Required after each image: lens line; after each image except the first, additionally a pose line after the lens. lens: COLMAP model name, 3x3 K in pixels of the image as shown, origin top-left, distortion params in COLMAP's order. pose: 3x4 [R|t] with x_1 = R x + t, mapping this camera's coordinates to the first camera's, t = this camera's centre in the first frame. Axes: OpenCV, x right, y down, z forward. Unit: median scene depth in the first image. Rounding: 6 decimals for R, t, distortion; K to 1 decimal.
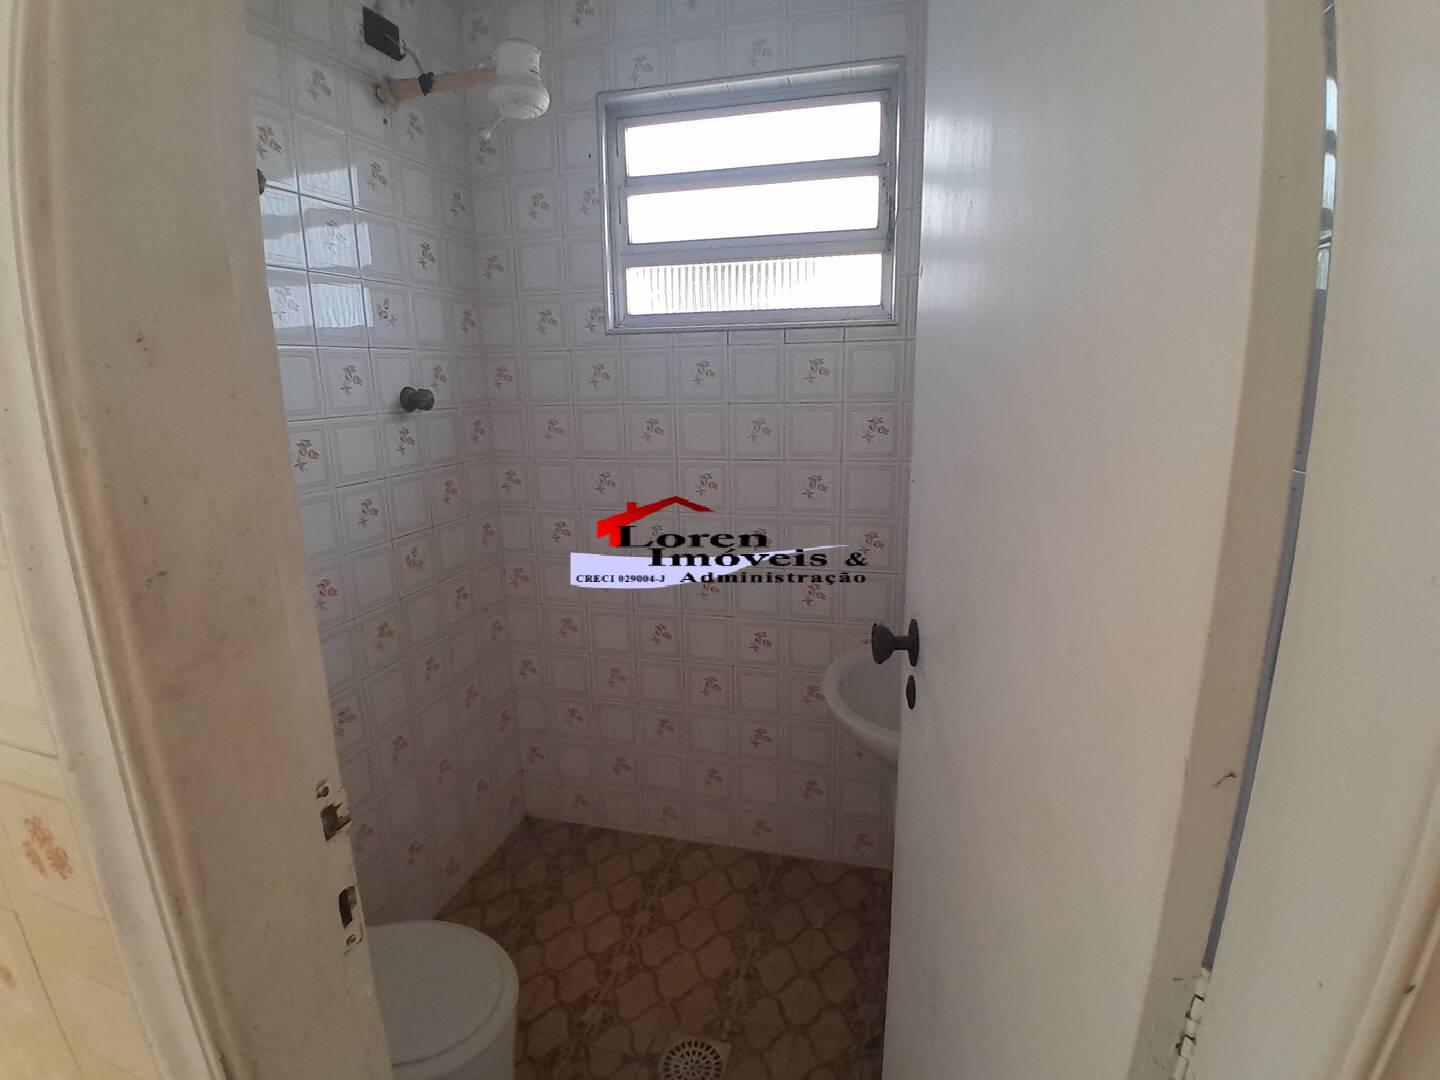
lens RADIAL K [[715.5, 0, 718.9], [0, 715.5, 537.8], [0, 0, 1]] dist [0.012713, -0.051632]
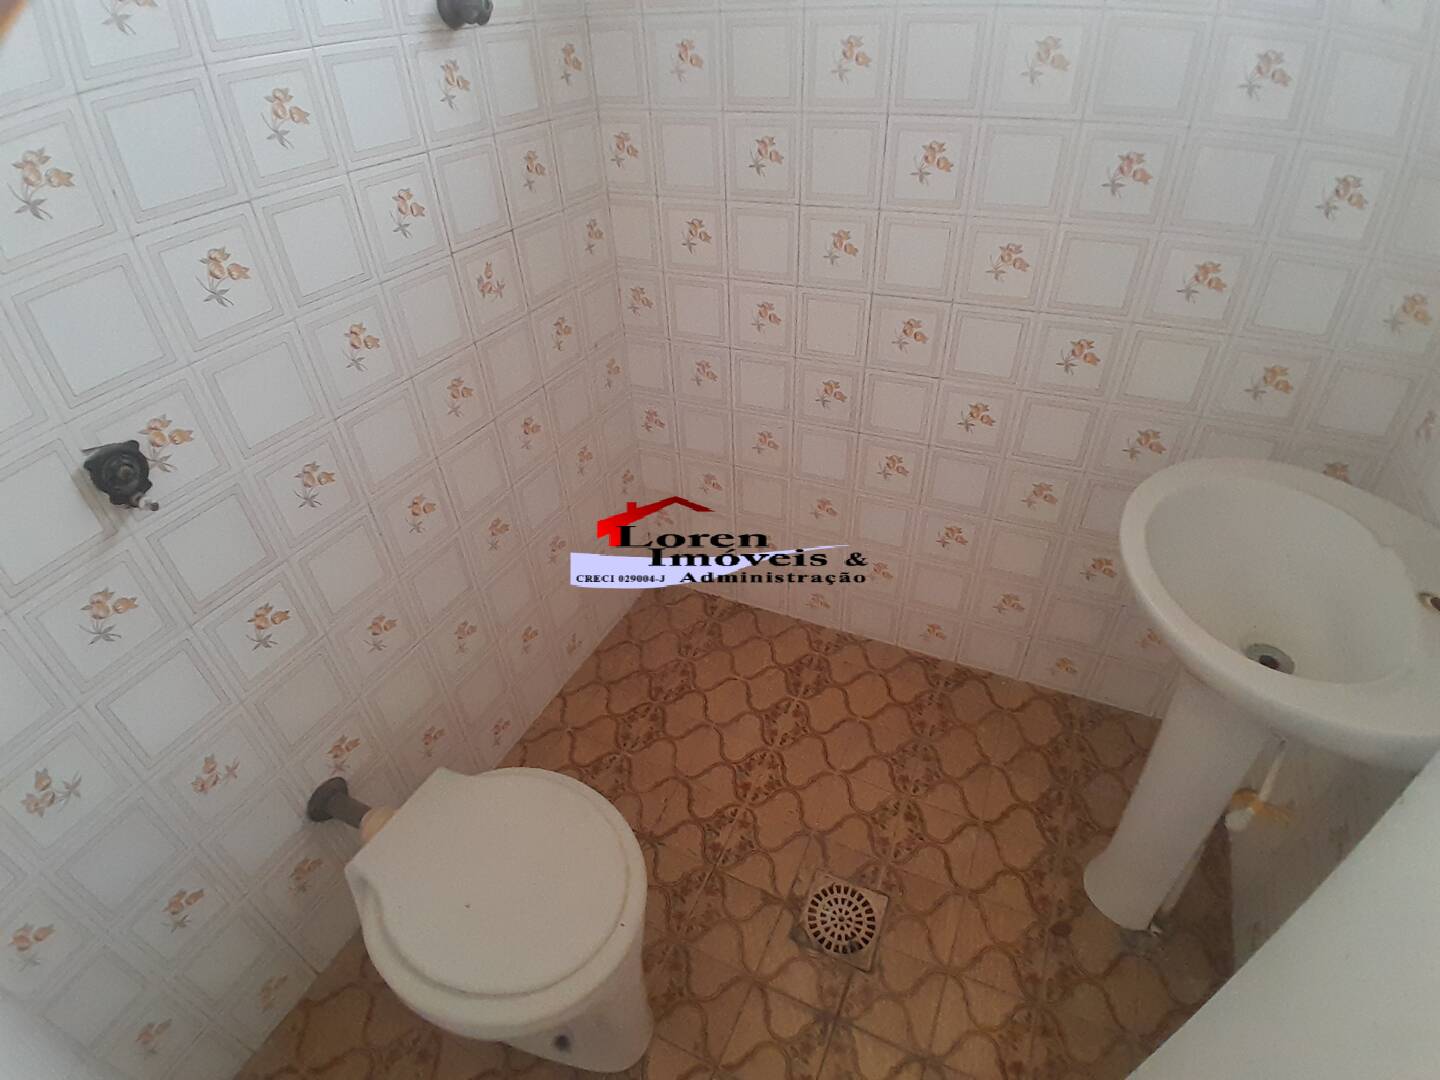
lens RADIAL K [[715.5, 0, 718.9], [0, 715.5, 537.8], [0, 0, 1]] dist [0.012713, -0.051632]
pose [[0.984285, 0.092756, -0.150266, -0.083271], [-0.020508, 0.905221, 0.424445, -0.044282], [0.175394, -0.414693, 0.892898, 0.325823]]
